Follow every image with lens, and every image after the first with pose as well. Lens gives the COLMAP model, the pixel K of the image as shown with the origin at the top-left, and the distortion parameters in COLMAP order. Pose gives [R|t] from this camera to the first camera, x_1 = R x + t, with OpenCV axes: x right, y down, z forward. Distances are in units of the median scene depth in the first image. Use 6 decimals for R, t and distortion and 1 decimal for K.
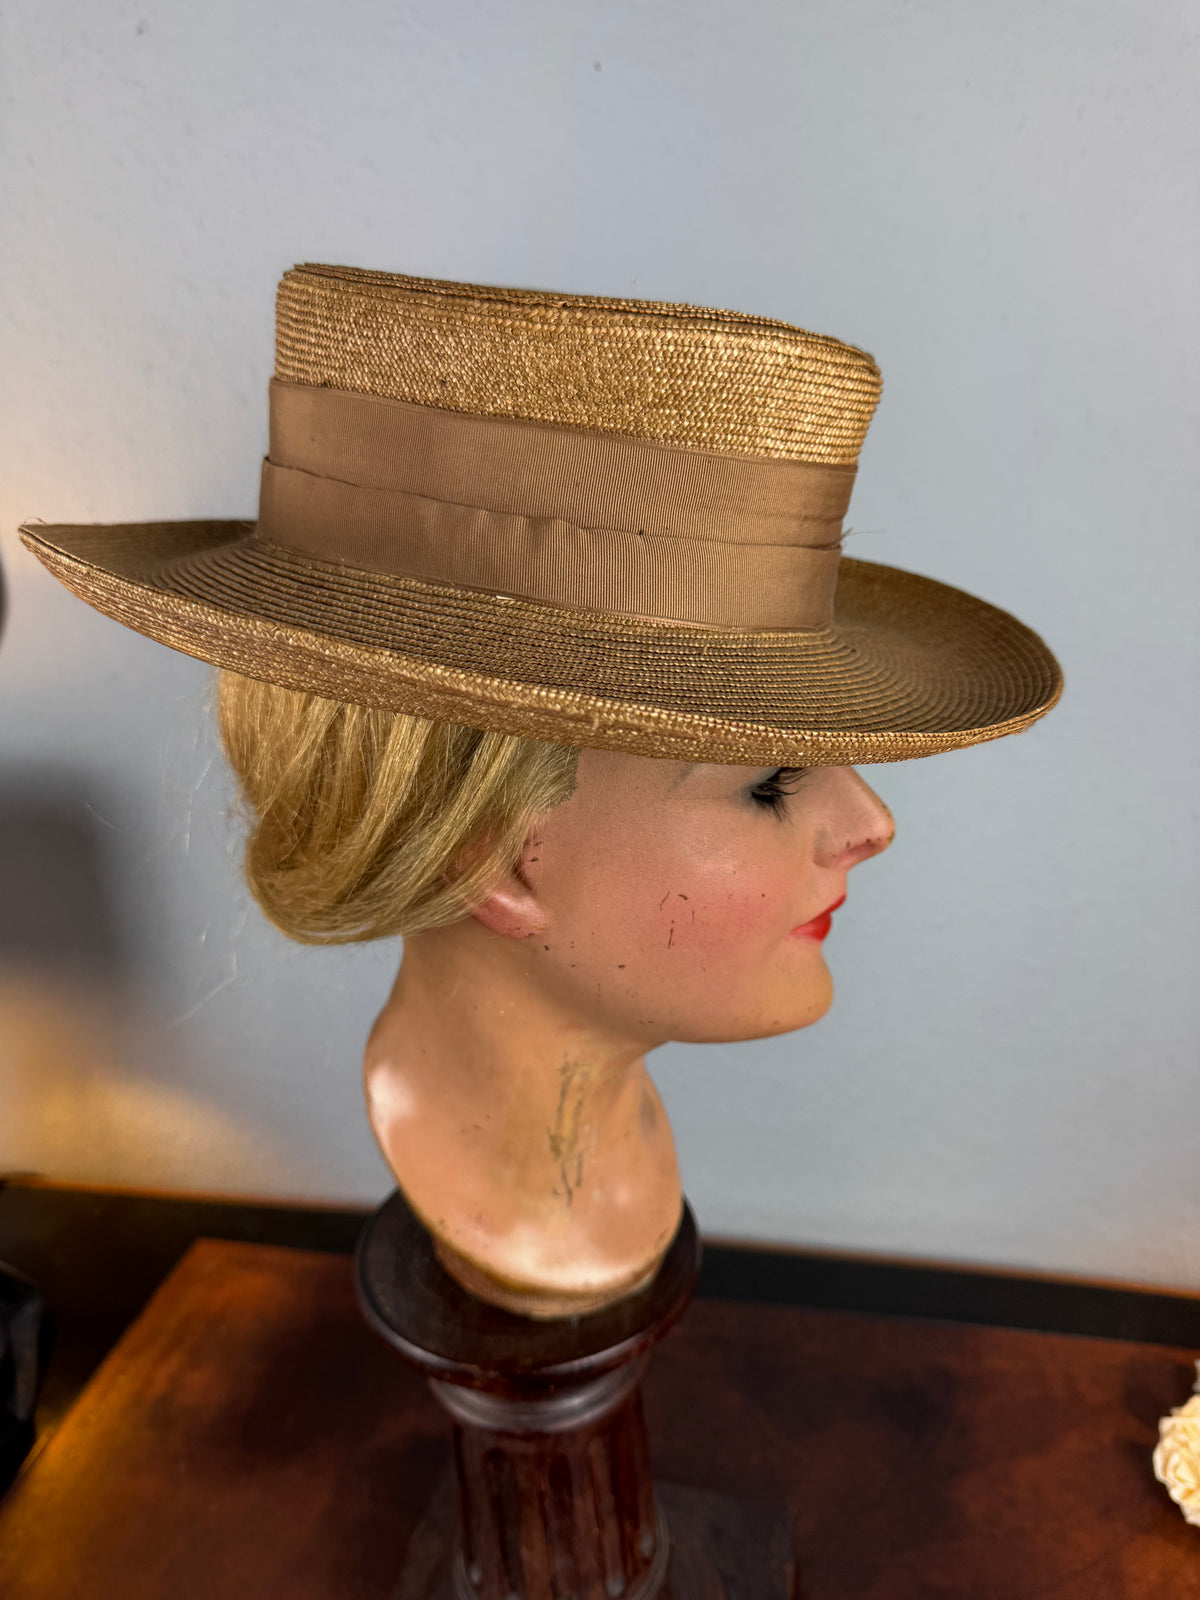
lens RADIAL K [[1170.0, 0, 595.3], [0, 1170.0, 803.0], [0, 0, 1]] dist [-0.019071, 0.000294]
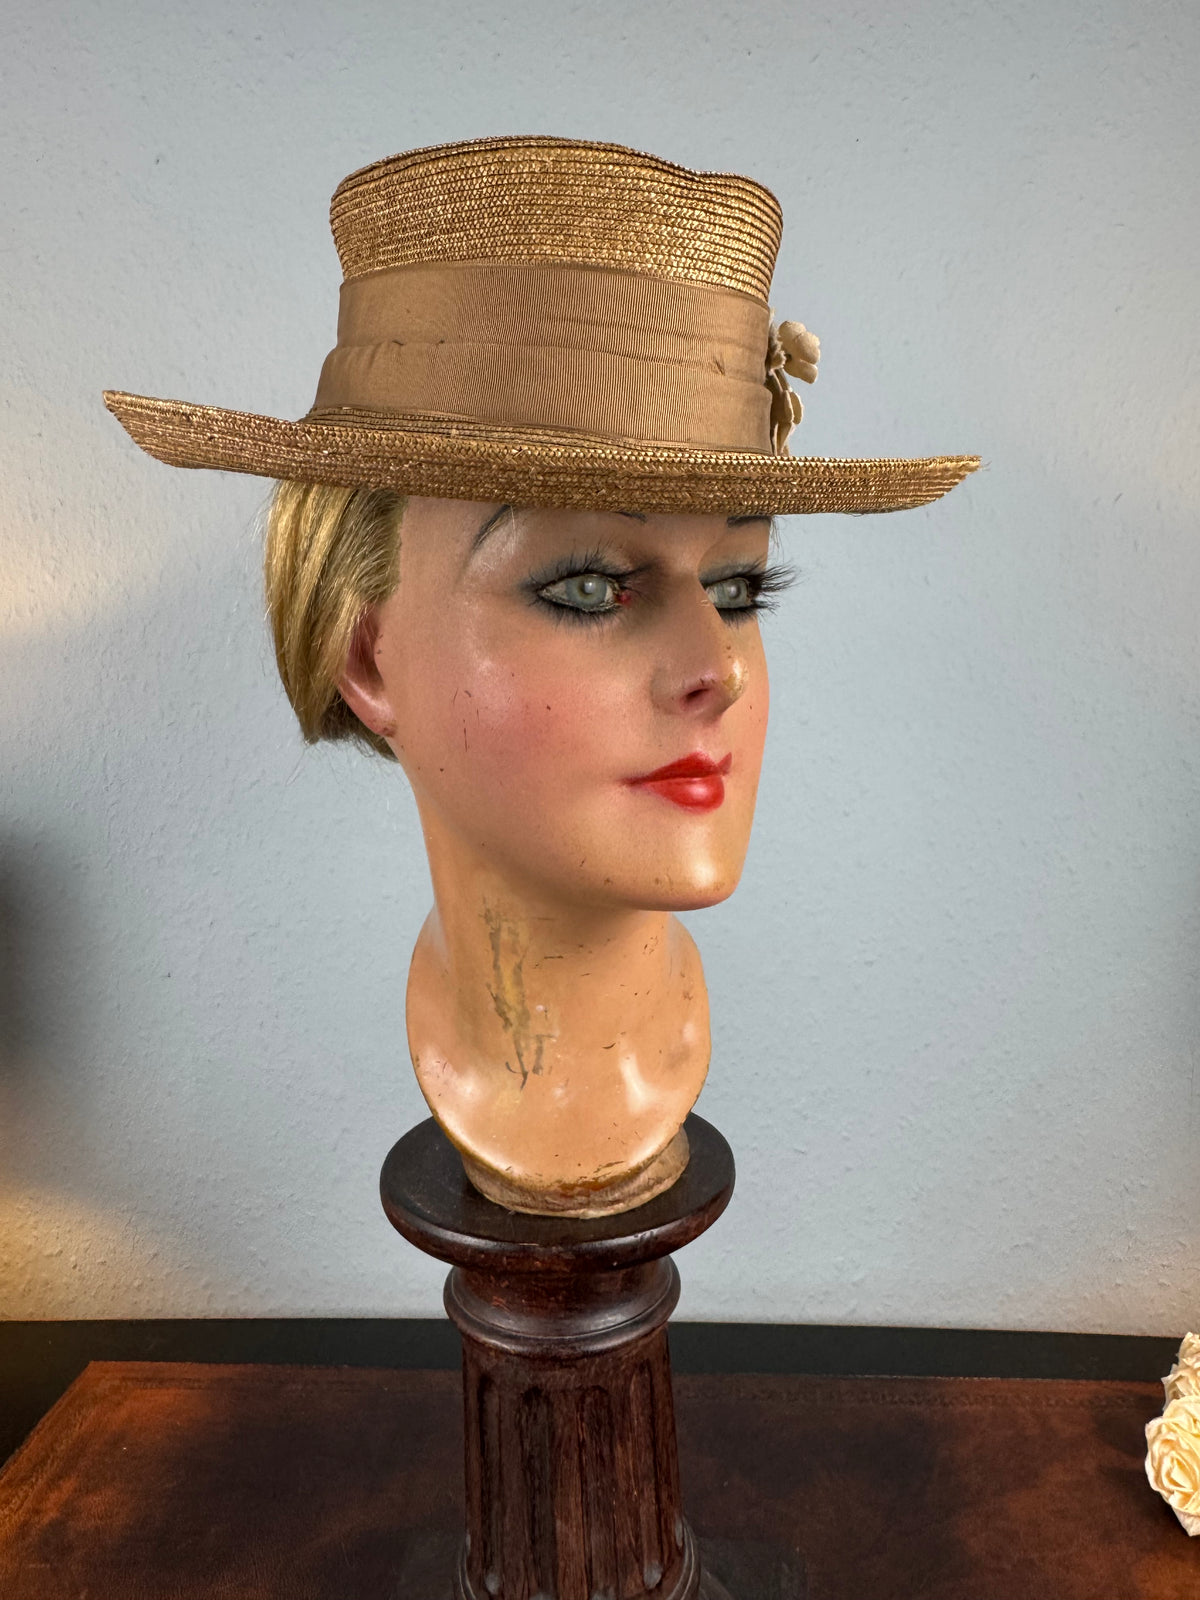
lens RADIAL K [[1131.2, 0, 604.0], [0, 1131.2, 758.7], [0, 0, 1]] dist [-0.001916, 0.001390]
pose [[0.988517, 0.014241, 0.150435, -0.171936], [0.023386, 0.969135, -0.245419, 0.290491], [-0.149287, 0.246119, 0.957674, 0.004296]]
